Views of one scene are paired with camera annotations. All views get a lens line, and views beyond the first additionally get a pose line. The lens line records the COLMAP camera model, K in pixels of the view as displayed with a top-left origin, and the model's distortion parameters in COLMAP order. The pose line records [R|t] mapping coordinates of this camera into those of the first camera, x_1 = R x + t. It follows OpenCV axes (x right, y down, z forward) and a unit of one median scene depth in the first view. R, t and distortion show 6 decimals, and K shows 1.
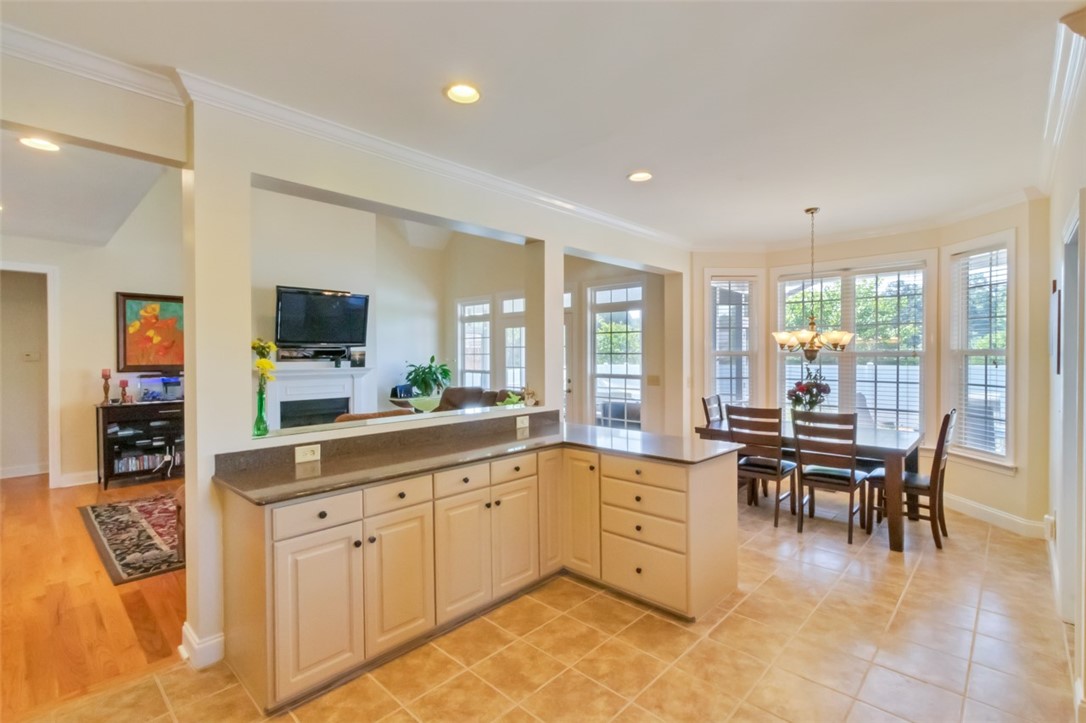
lens RADIAL K [[500.1, 0, 546.0], [0, 500.1, 364.5], [0, 0, 1]] dist [0.002172, 0.000400]
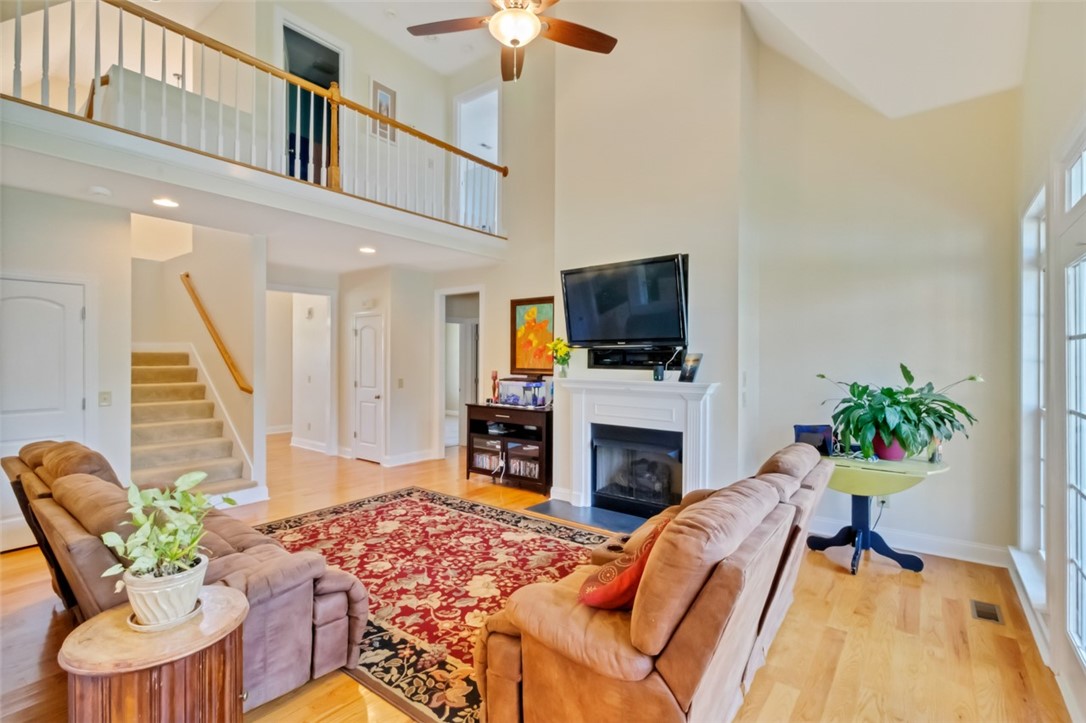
lens RADIAL K [[500.1, 0, 540.4], [0, 500.1, 362.1], [0, 0, 1]] dist [0.002172, 0.000400]
pose [[0.104311, 0.012714, -0.994463, 0.338438], [-0.026838, 0.999590, 0.009965, -0.034587], [0.994183, 0.025650, 0.104609, 1.427351]]
